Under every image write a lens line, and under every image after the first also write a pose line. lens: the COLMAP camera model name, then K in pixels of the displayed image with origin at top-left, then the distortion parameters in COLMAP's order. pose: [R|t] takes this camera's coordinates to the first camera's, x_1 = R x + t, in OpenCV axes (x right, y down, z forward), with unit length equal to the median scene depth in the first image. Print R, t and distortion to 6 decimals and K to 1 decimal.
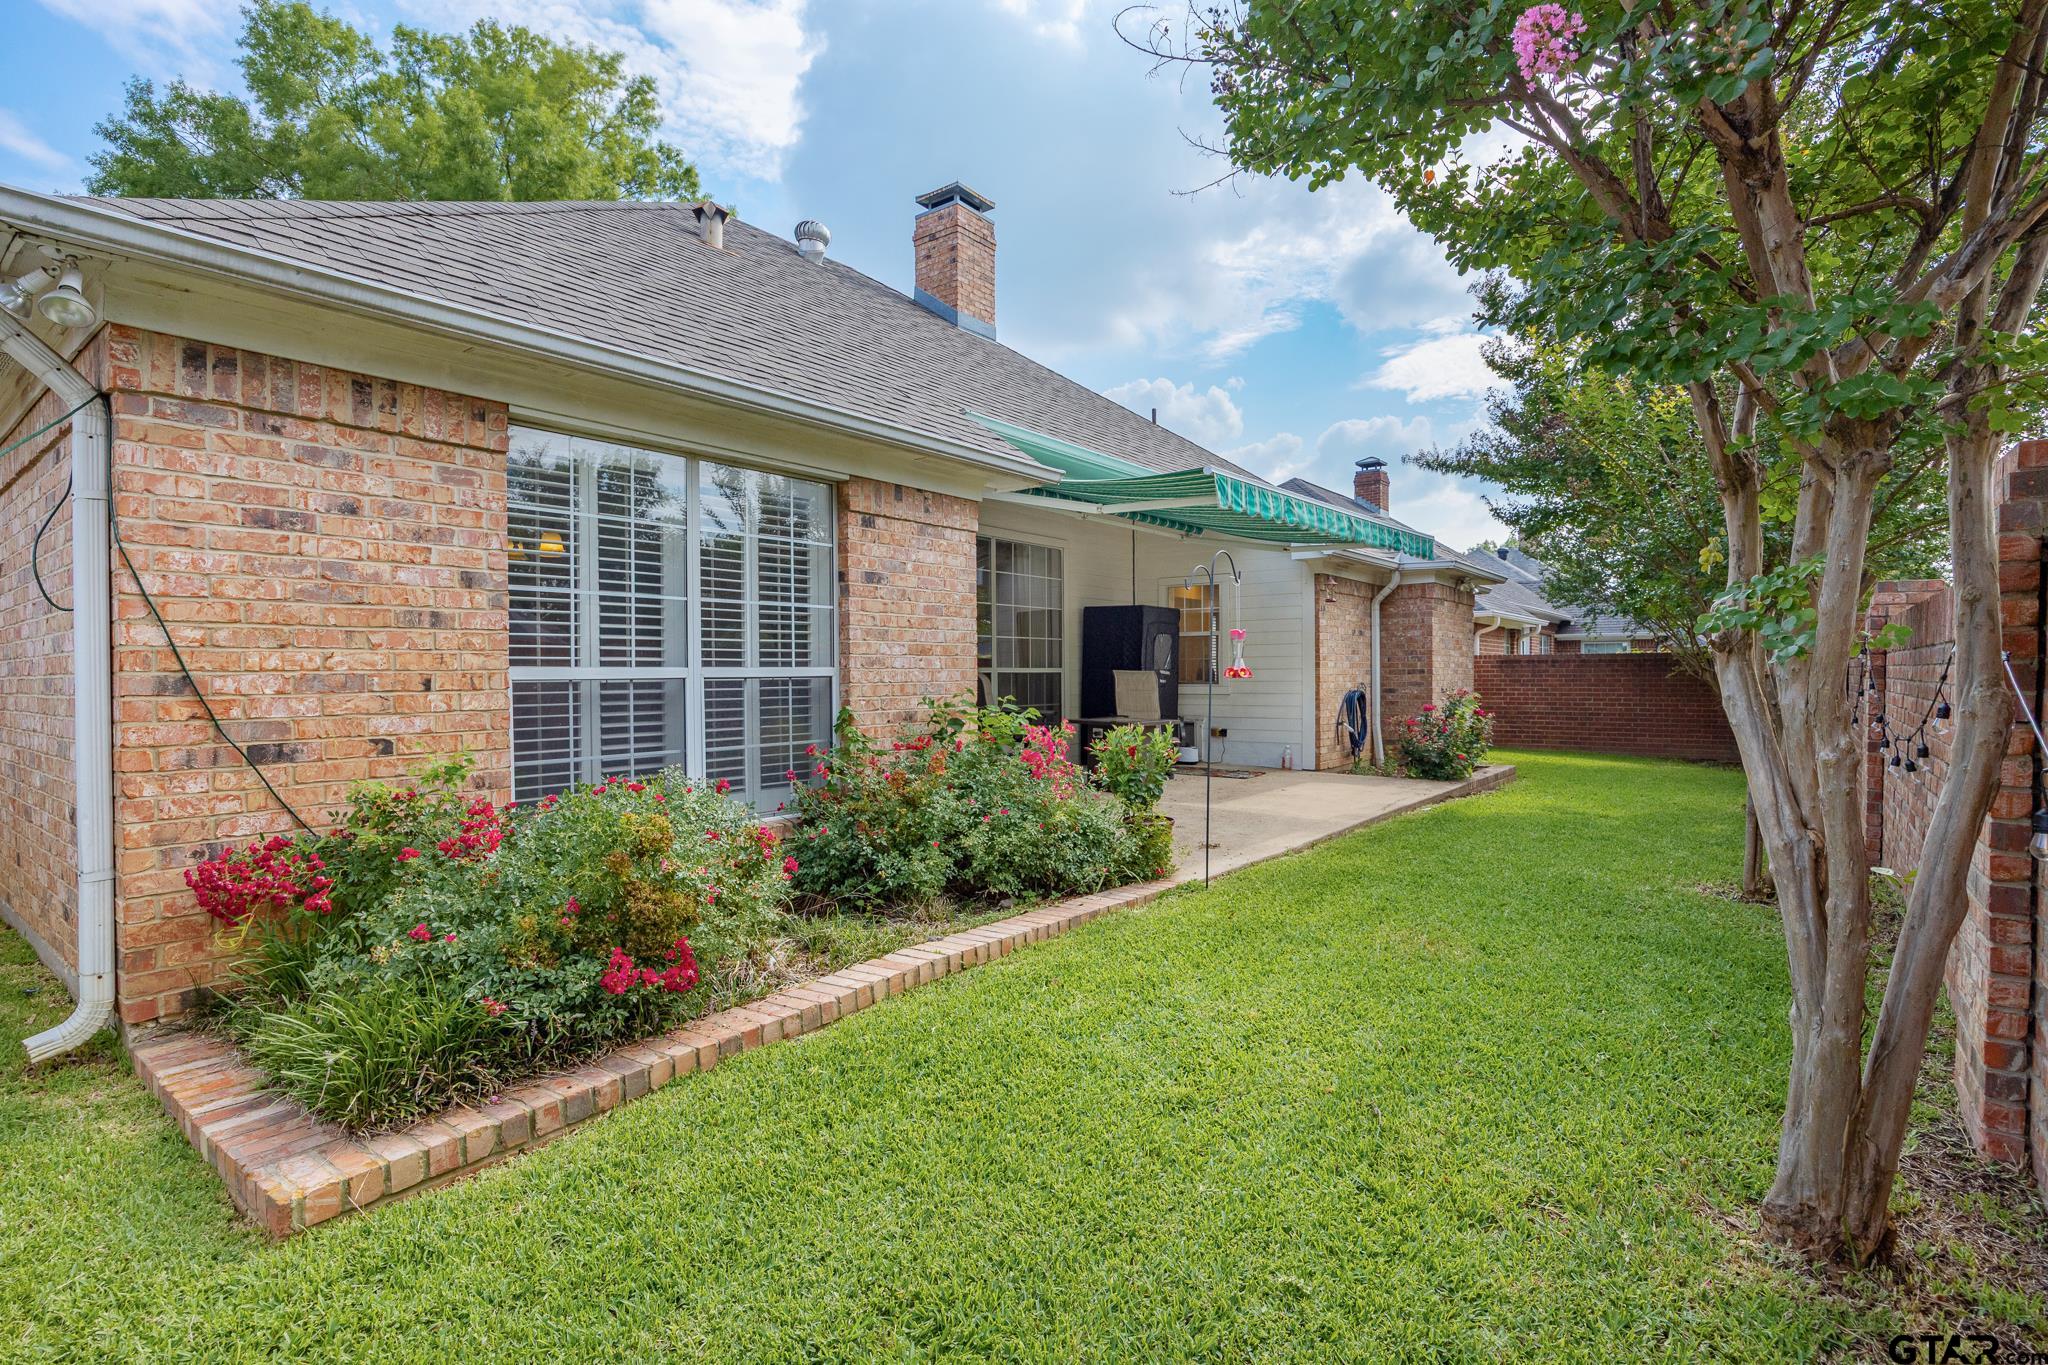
lens RADIAL K [[1051.5, 0, 1020.5], [0, 1051.5, 682.8], [0, 0, 1]] dist [-0.000599, -0.000145]
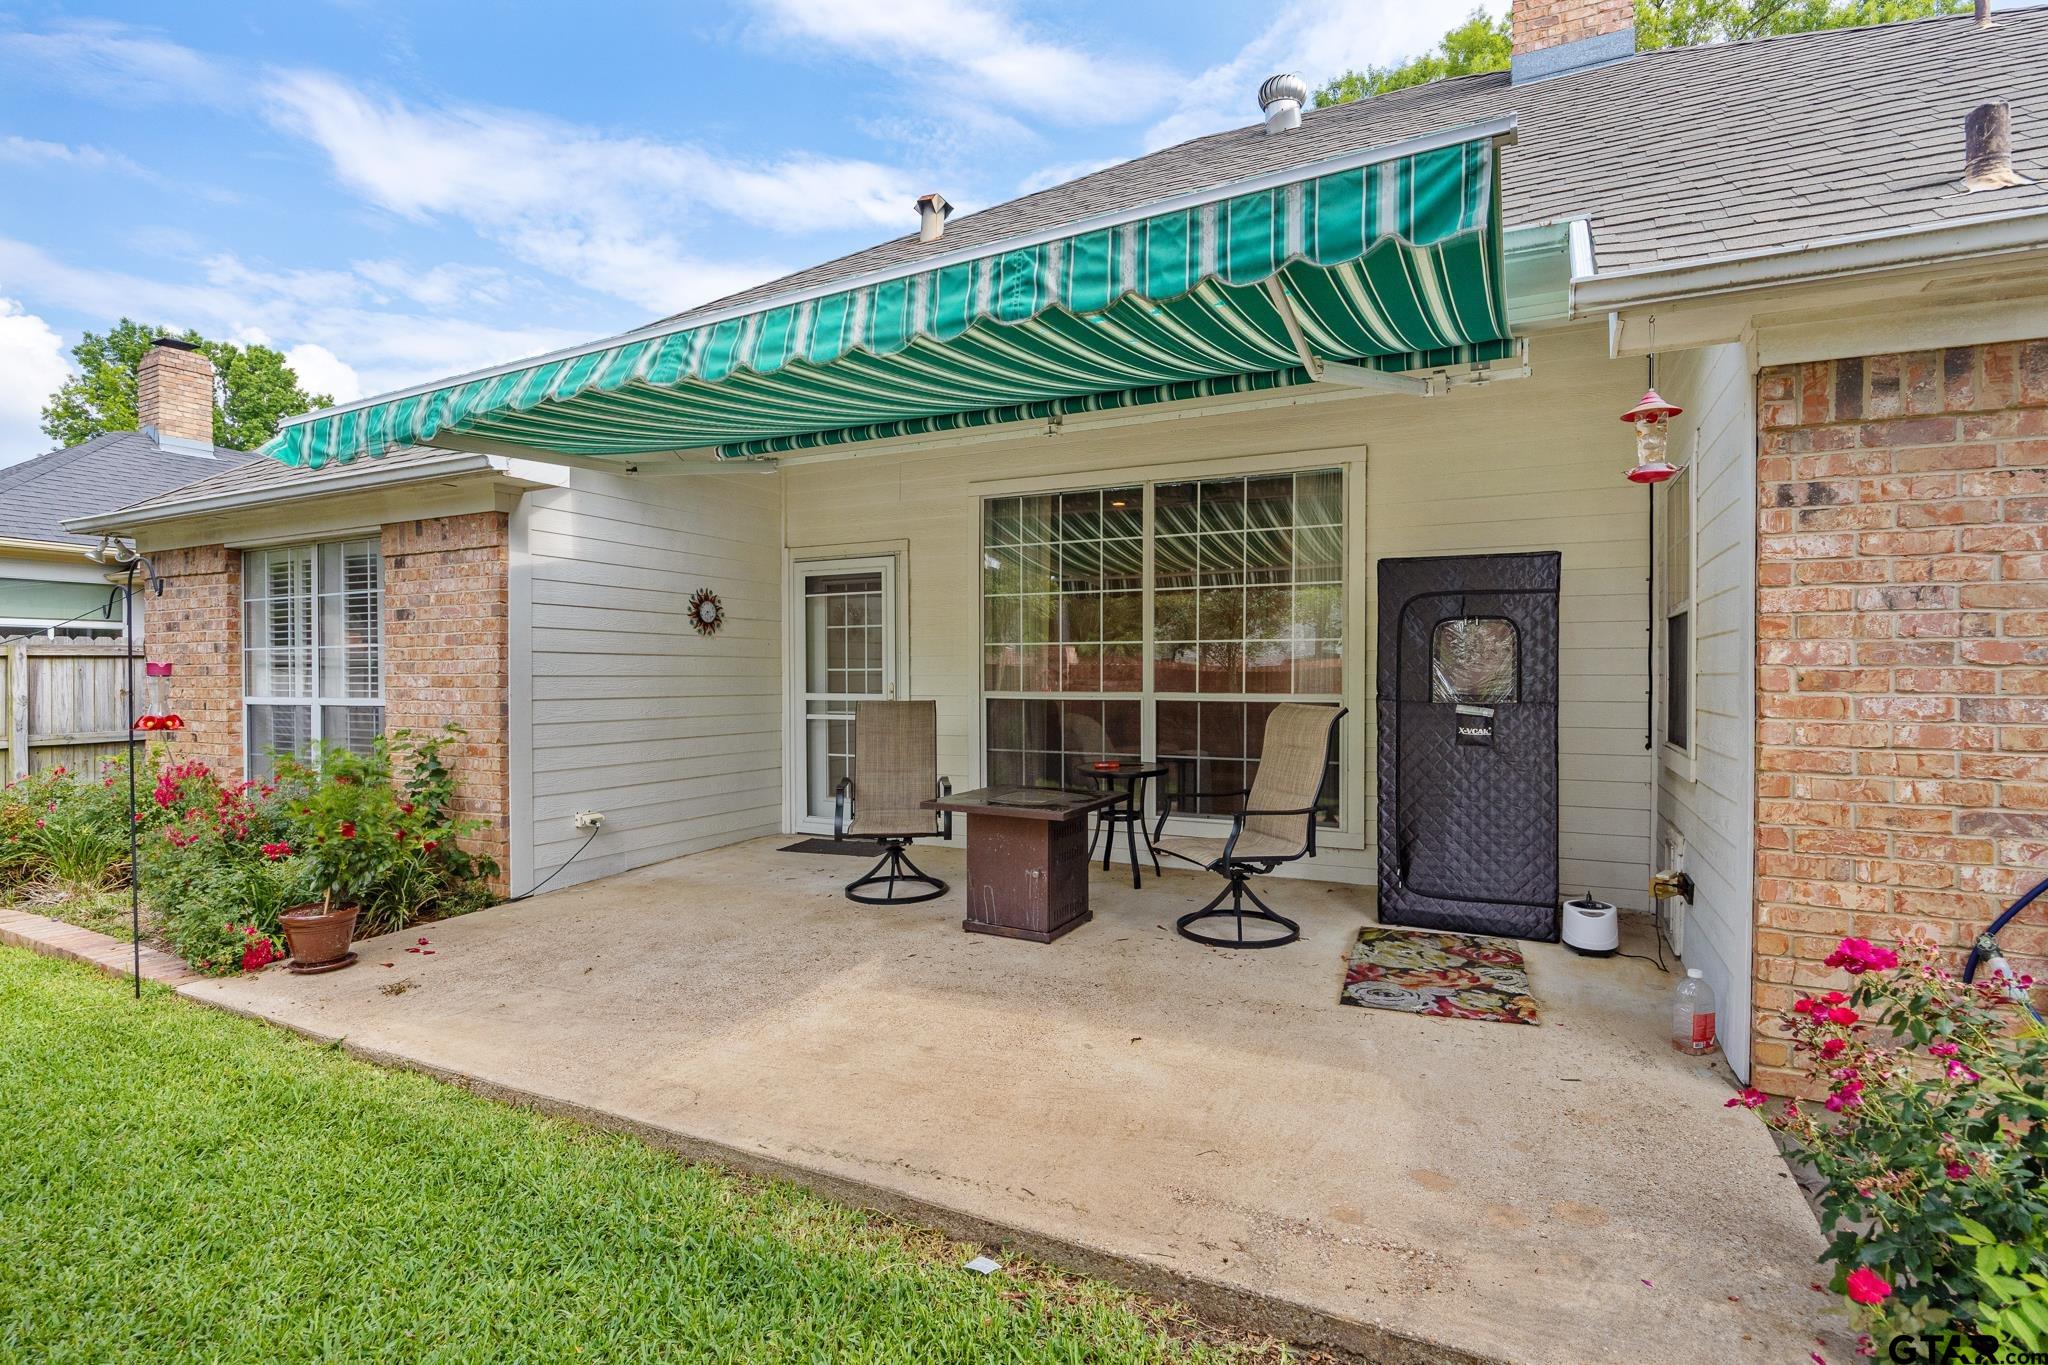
lens RADIAL K [[1051.5, 0, 1020.5], [0, 1051.5, 682.8], [0, 0, 1]] dist [-0.000599, -0.000145]
pose [[0.122094, 0.002725, -0.992515, 0.983264], [-0.019145, 0.999817, 0.000390, -0.042957], [0.992334, 0.018954, 0.122124, 1.480878]]
